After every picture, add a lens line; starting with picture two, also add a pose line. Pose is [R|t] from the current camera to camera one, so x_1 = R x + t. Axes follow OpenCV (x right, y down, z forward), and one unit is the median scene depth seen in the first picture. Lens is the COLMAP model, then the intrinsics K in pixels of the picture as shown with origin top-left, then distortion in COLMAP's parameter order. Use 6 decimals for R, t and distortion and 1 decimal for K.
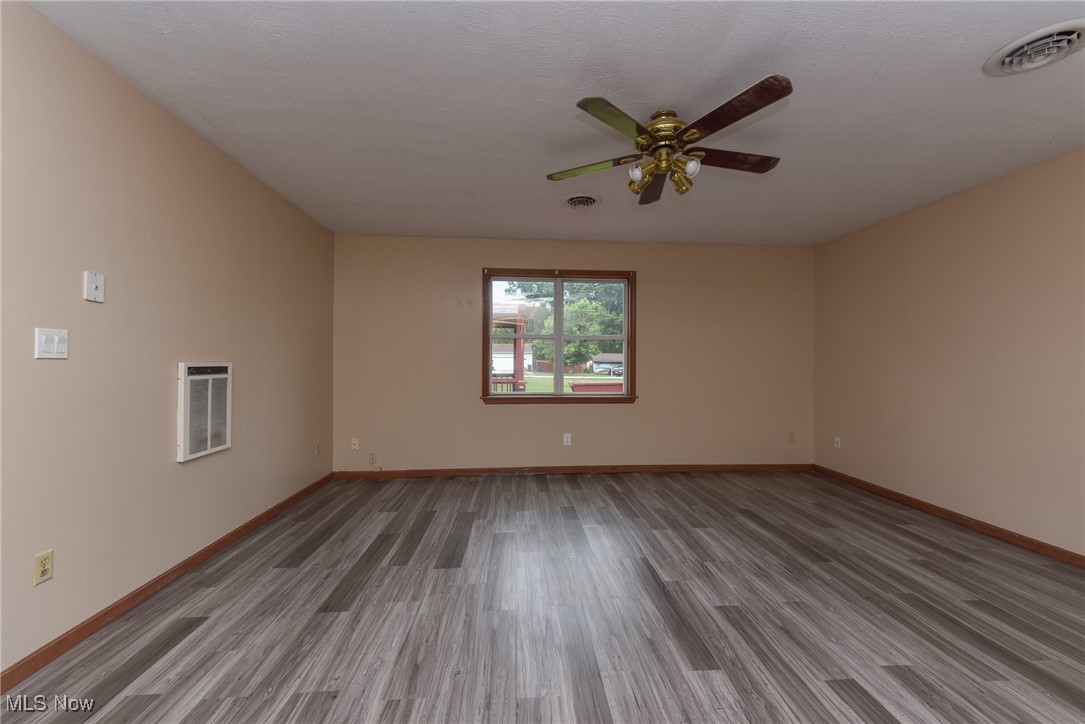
lens RADIAL K [[429.9, 0, 542.5], [0, 429.9, 362.0], [0, 0, 1]] dist [0.002119, 0.000019]
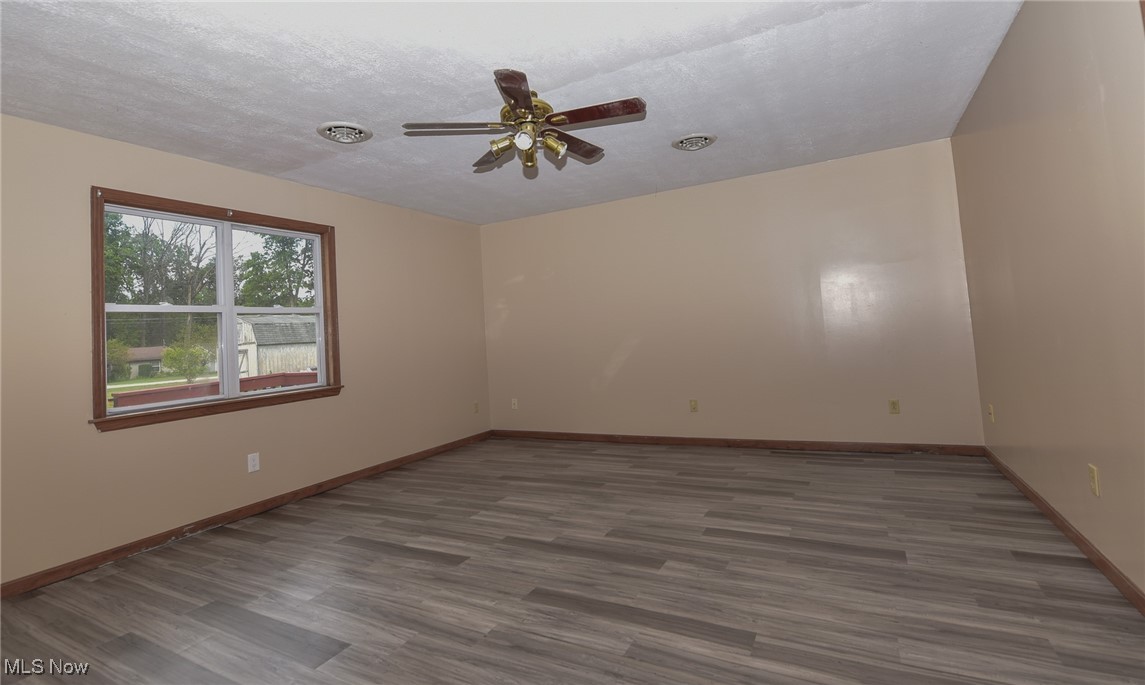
lens RADIAL K [[529.2, 0, 572.7], [0, 529.2, 305.6], [0, 0, 1]] dist [-0.010589, -0.000072]
pose [[0.527719, 0.005482, 0.849401, -0.742039], [0.067500, 0.996546, -0.048369, 0.020797], [-0.846733, 0.082860, 0.525526, 0.256601]]
